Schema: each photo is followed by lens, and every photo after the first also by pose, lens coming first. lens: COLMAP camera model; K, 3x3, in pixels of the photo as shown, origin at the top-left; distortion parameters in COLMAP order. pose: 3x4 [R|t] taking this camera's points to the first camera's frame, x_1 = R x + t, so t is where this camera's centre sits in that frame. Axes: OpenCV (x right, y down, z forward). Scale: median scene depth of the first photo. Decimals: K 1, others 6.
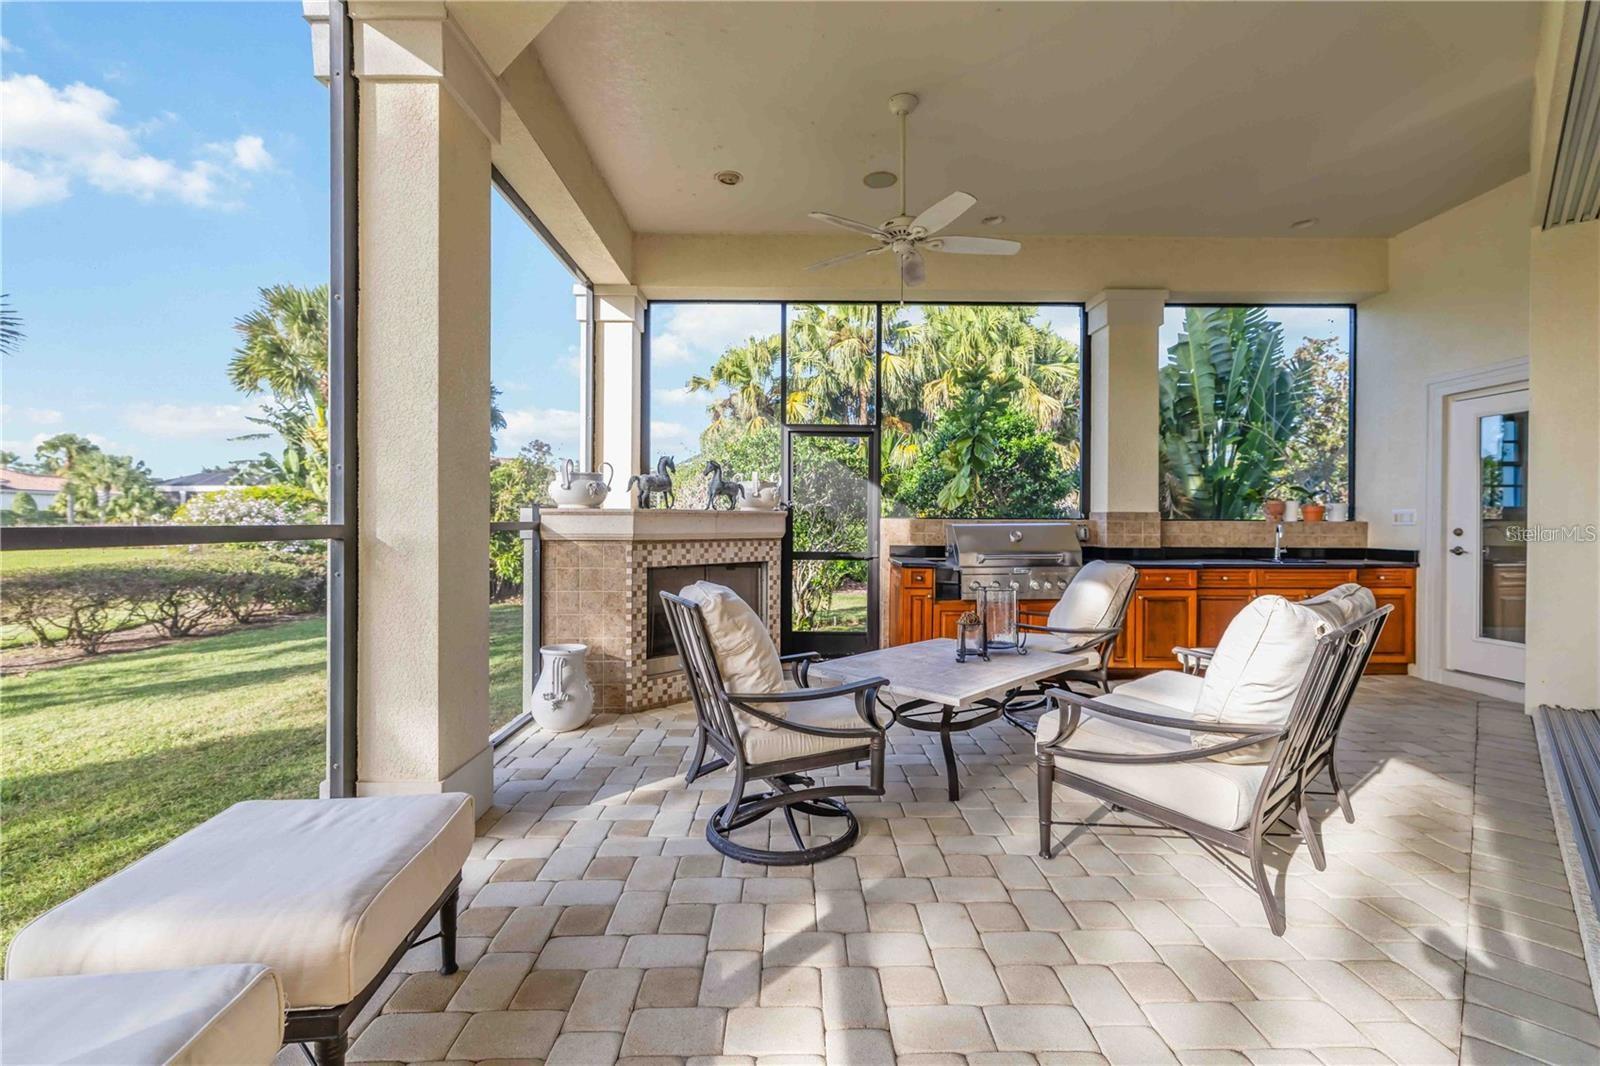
lens RADIAL K [[715.3, 0, 800.7], [0, 715.3, 528.2], [0, 0, 1]] dist [0.000453, 0.000012]
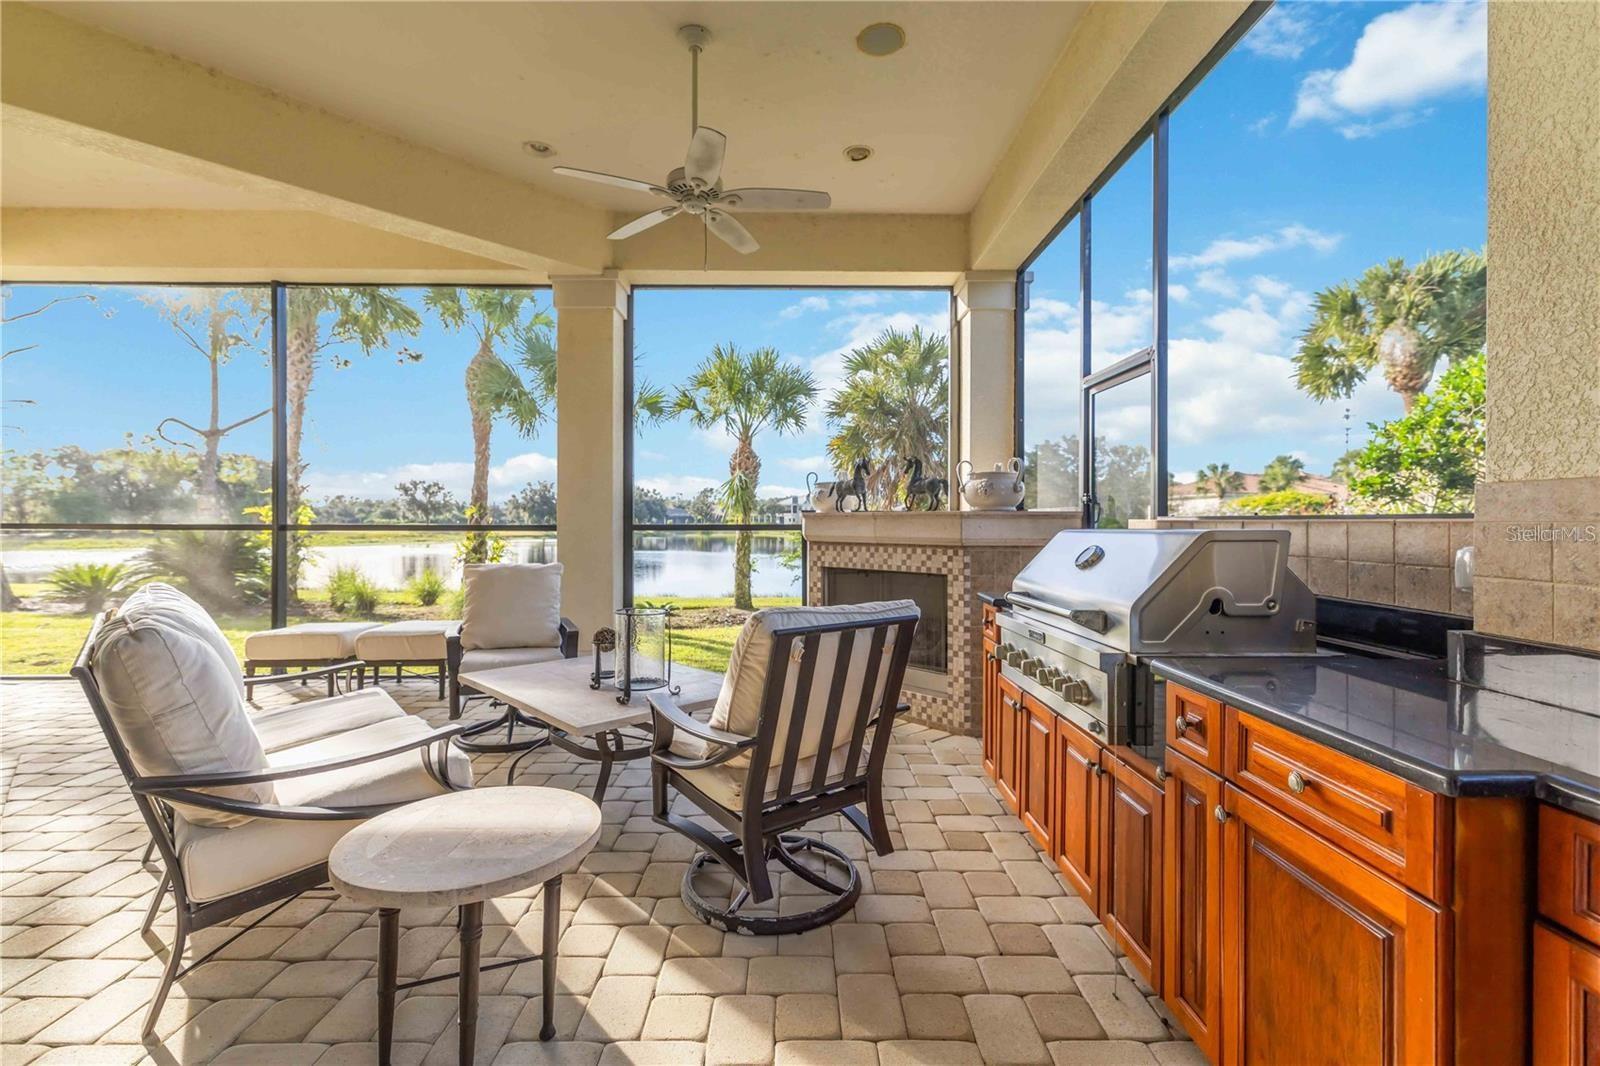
lens RADIAL K [[715.3, 0, 798.5], [0, 715.3, 525.6], [0, 0, 1]] dist [0.000453, 0.000012]
pose [[-0.015489, 0.001249, -0.999879, 0.790195], [-0.013946, 0.999902, 0.001465, -0.006822], [0.999783, 0.013967, -0.015470, 0.919006]]
